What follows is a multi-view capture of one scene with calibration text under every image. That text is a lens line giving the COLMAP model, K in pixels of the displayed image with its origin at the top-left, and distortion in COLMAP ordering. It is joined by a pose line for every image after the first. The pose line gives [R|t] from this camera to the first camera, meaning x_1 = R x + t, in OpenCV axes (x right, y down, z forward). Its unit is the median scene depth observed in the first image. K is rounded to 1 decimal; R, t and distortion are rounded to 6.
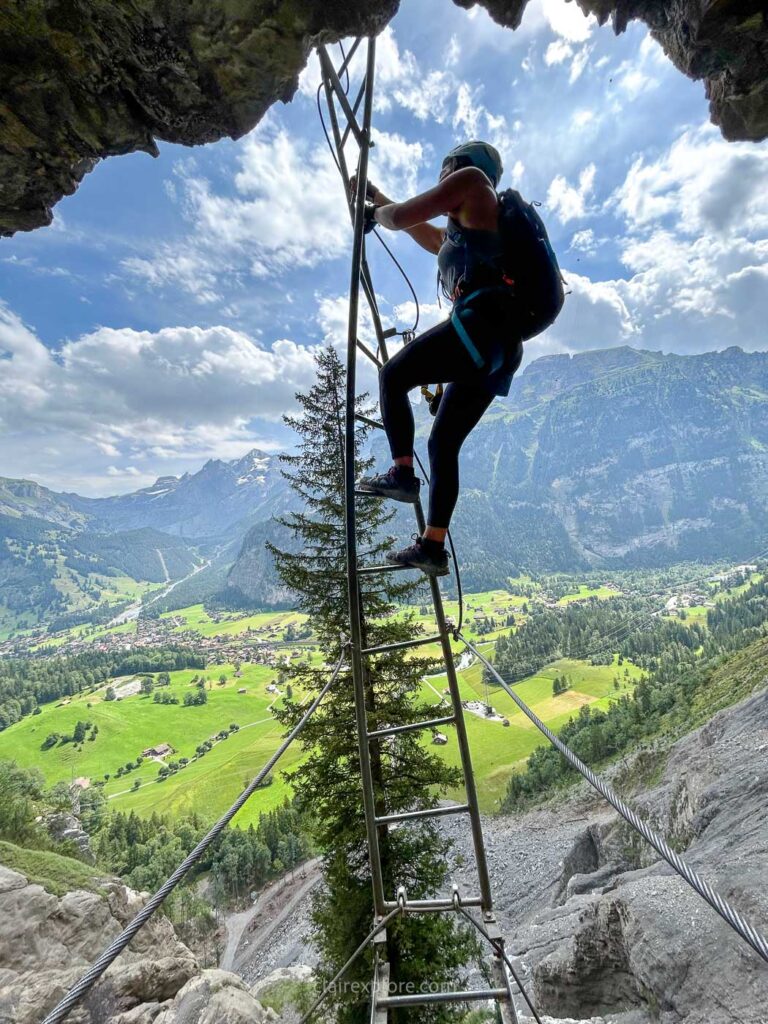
lens RADIAL K [[410.8, 0, 384.9], [0, 410.8, 508.8], [0, 0, 1]] dist [-0.013446, 0.009083]
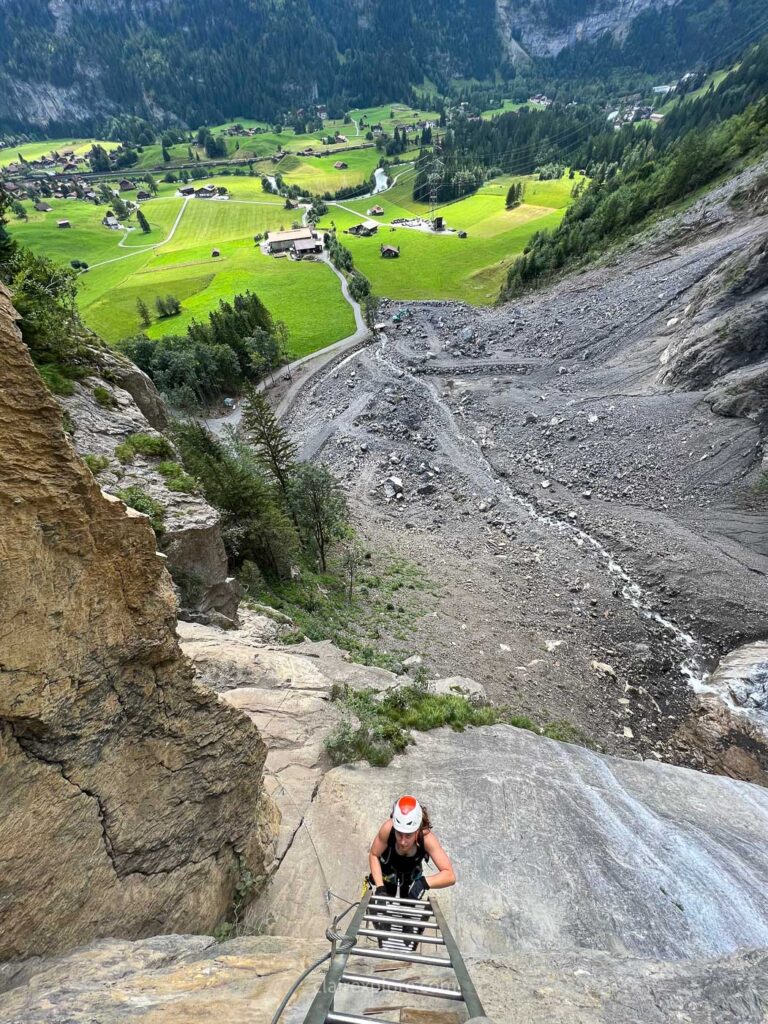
lens RADIAL K [[409.9, 0, 384.0], [0, 409.9, 512.0], [0, 0, 1]] dist [-0.001777, -0.000621]
pose [[0.952282, -0.190333, 0.238606, -0.057529], [-0.072569, 0.618143, 0.782709, 0.099106], [-0.296468, -0.762675, 0.574834, 0.071227]]
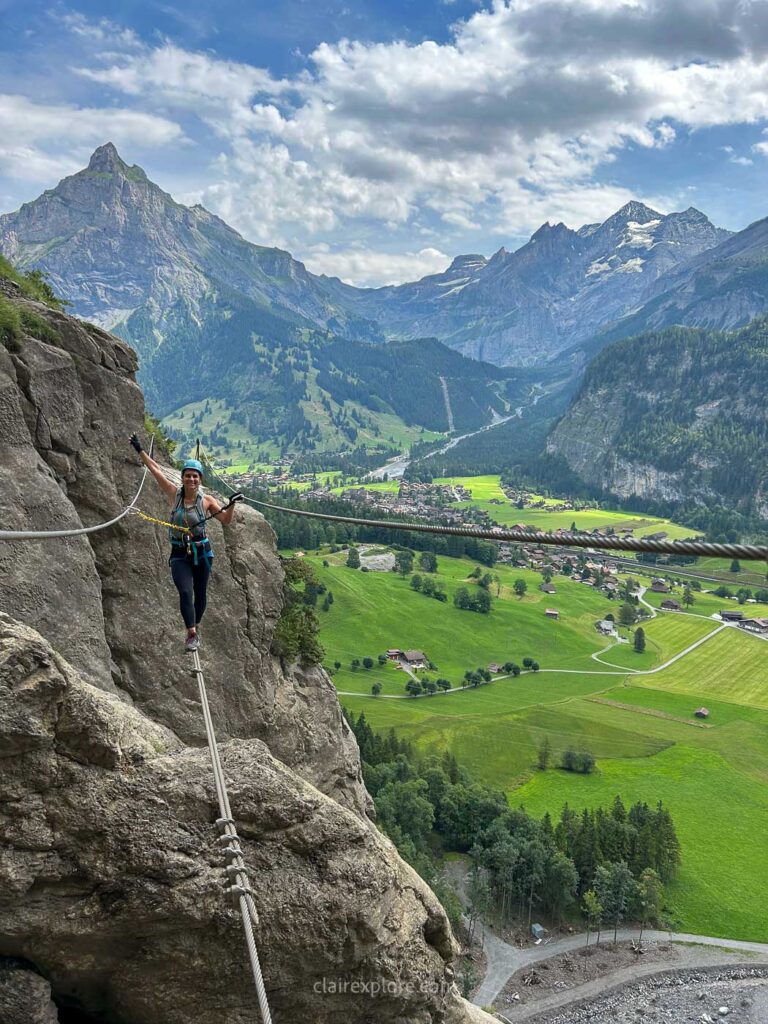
lens RADIAL K [[757.7, 0, 379.1], [0, 757.7, 514.5], [0, 0, 1]] dist [0.087423, -0.104125]
pose [[0.825715, 0.205688, -0.525249, -0.017436], [-0.080140, 0.964479, 0.251708, 0.043662], [0.558366, -0.165746, 0.812869, 0.038087]]
